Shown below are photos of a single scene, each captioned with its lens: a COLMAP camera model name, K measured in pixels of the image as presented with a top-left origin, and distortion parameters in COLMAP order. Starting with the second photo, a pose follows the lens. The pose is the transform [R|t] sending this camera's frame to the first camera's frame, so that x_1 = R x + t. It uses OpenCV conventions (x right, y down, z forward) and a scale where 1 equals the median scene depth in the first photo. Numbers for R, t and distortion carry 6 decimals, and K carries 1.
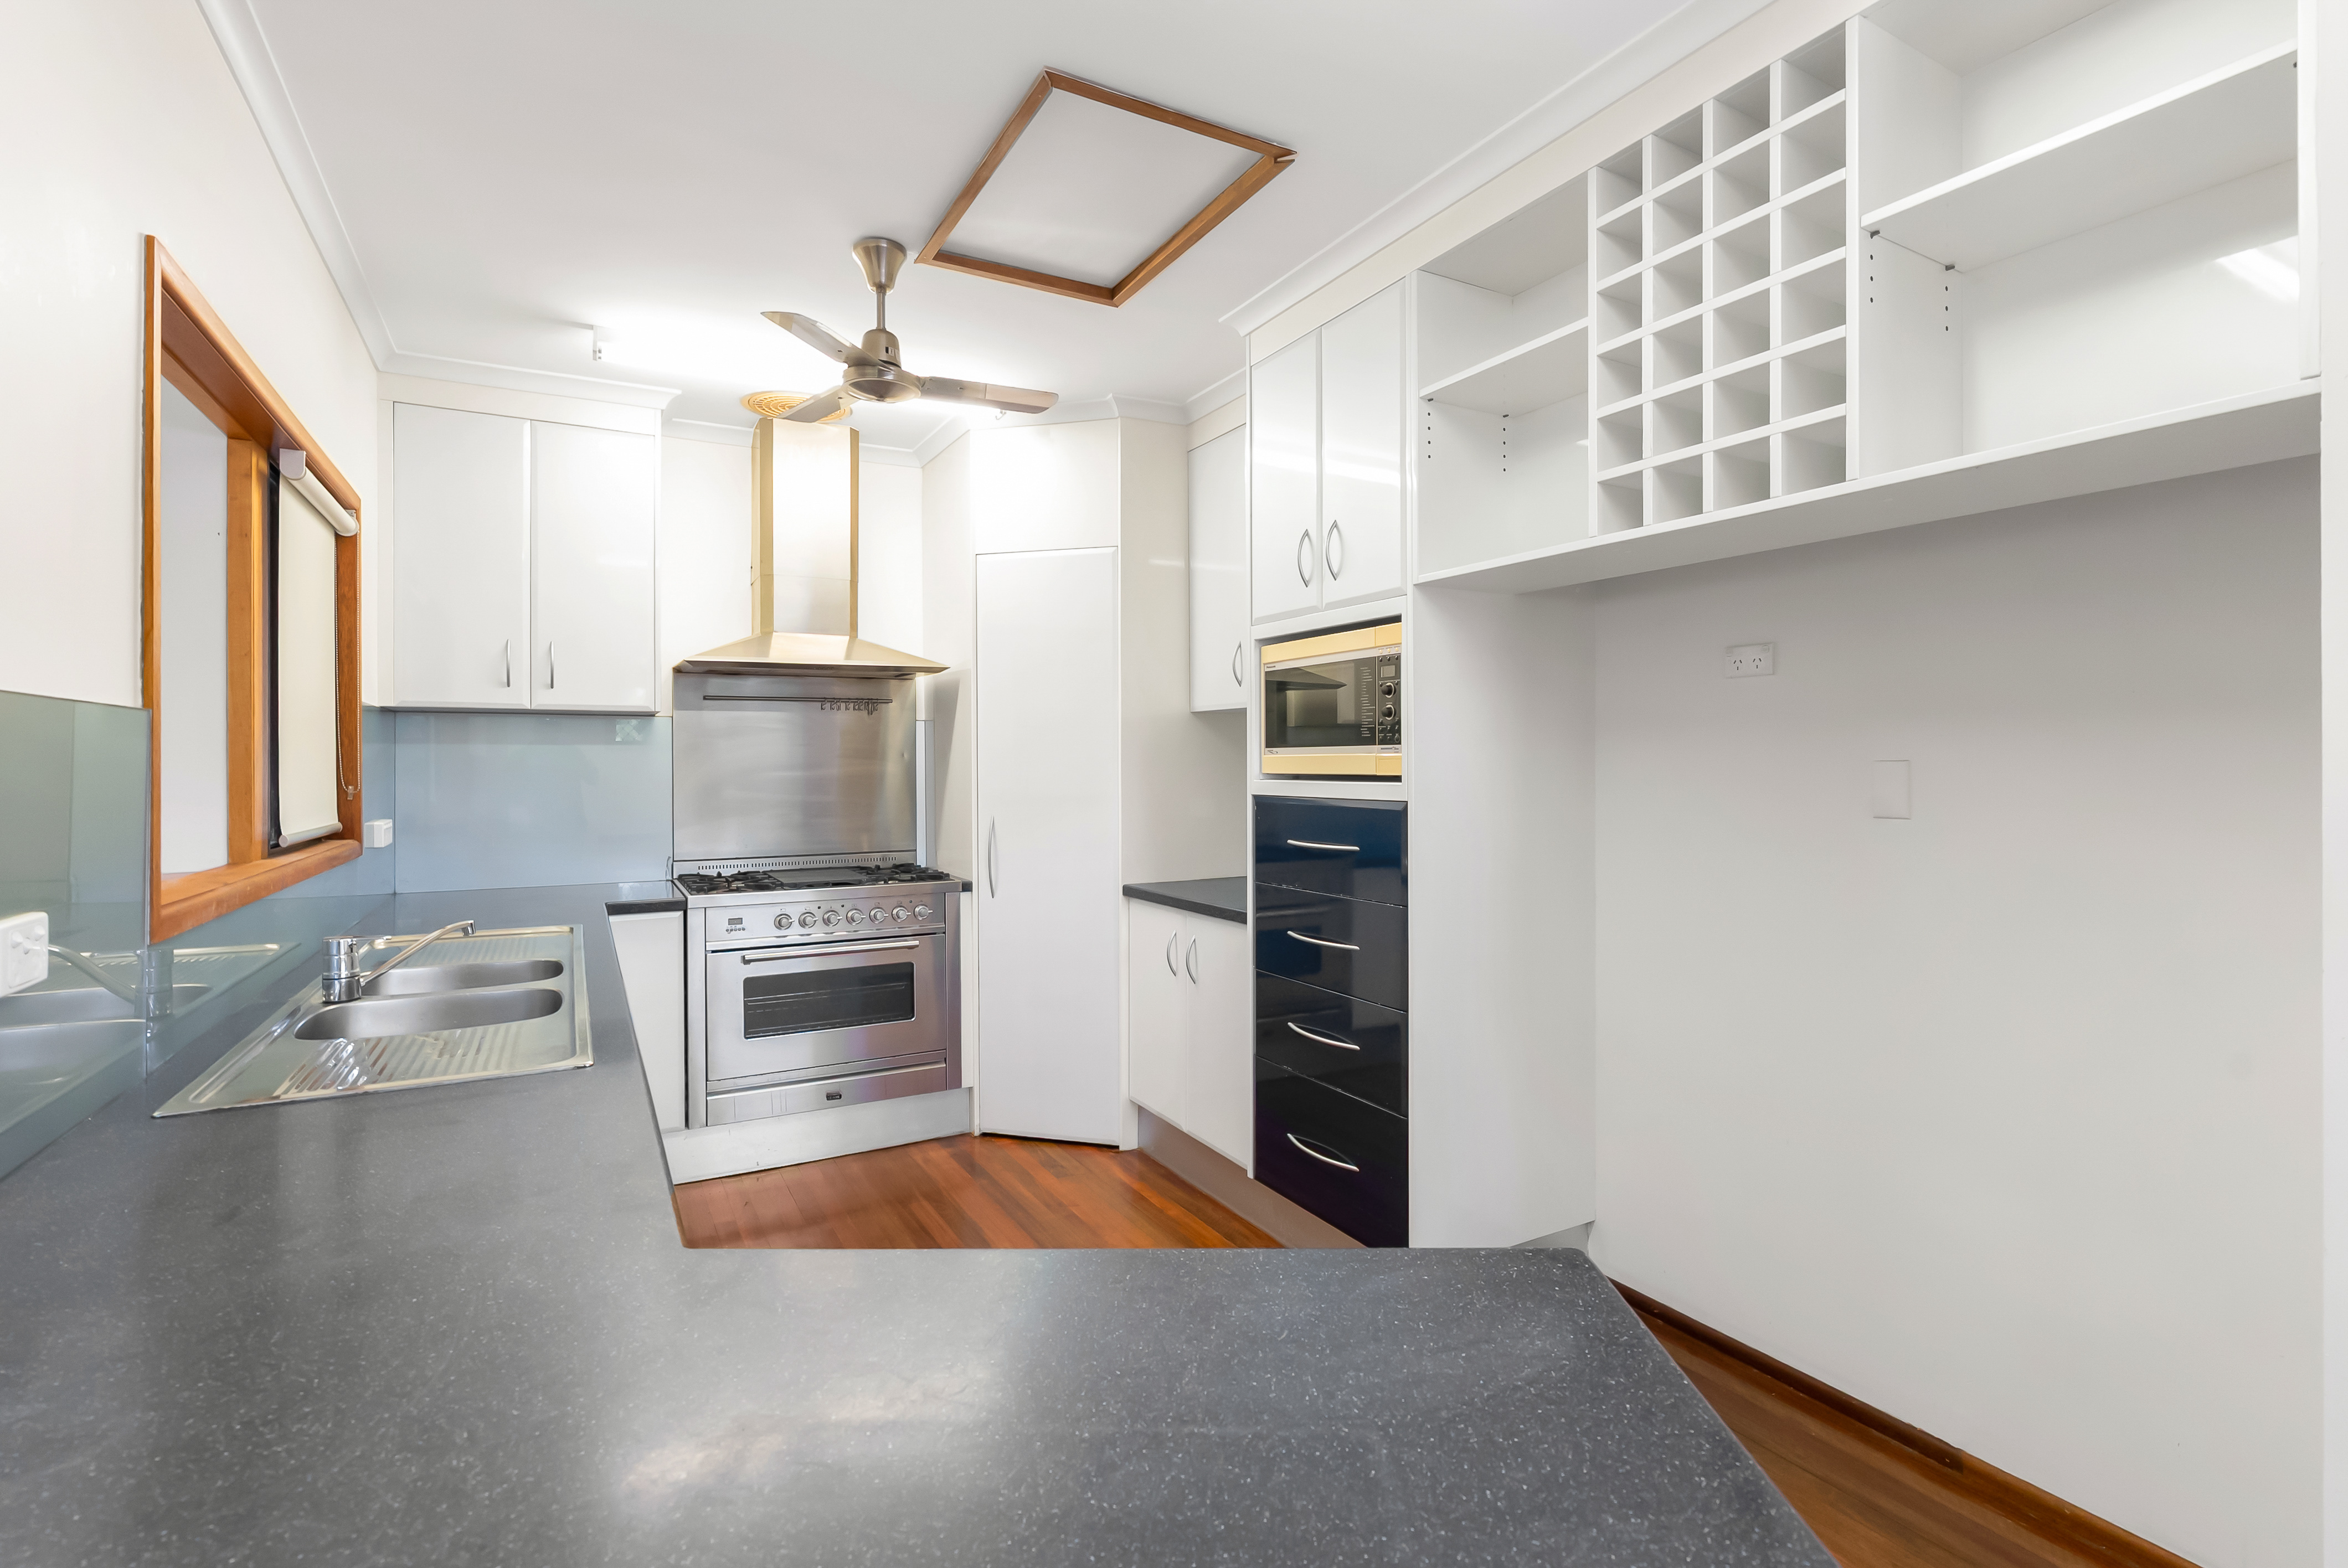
lens RADIAL K [[1097.9, 0, 1173.4], [0, 1097.9, 771.9], [0, 0, 1]] dist [-0.013586, -0.000181]
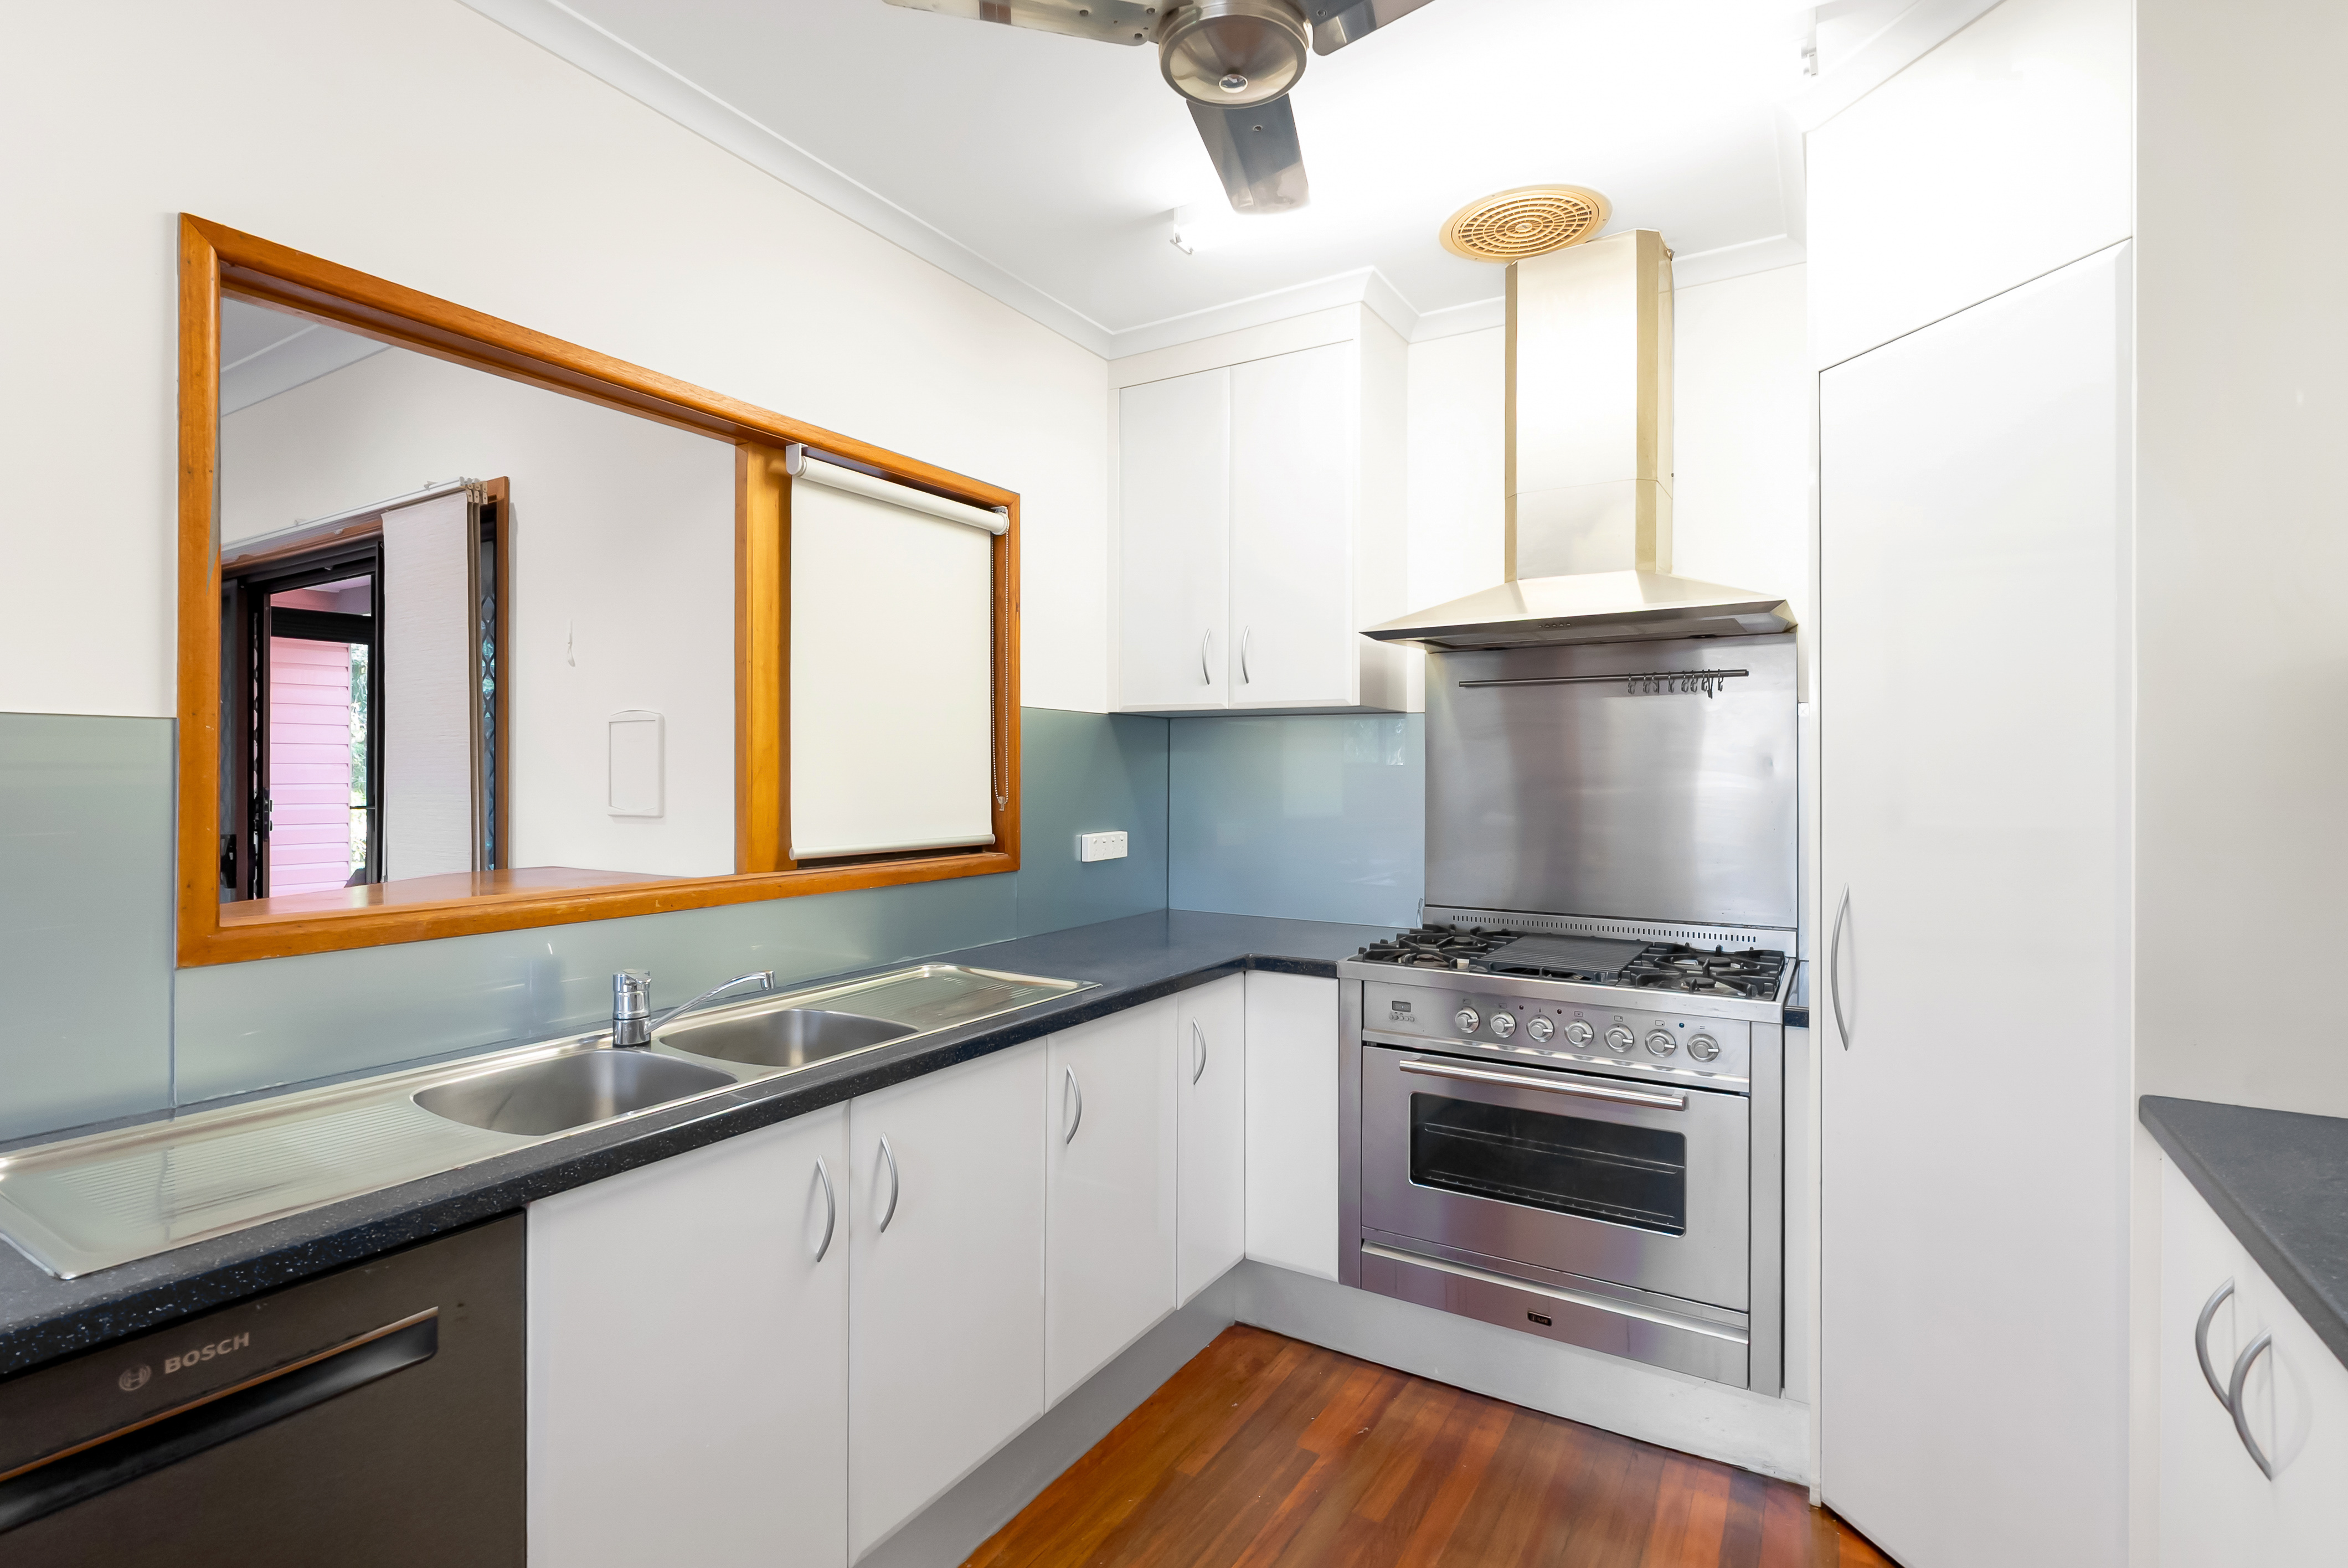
lens RADIAL K [[1097.9, 0, 1174.6], [0, 1097.9, 775.3], [0, 0, 1]] dist [-0.013586, -0.000181]
pose [[0.492429, 0.007966, -0.870316, 0.125705], [-0.011600, 0.999929, 0.002590, -0.008253], [0.870275, 0.008820, 0.492486, 0.535803]]
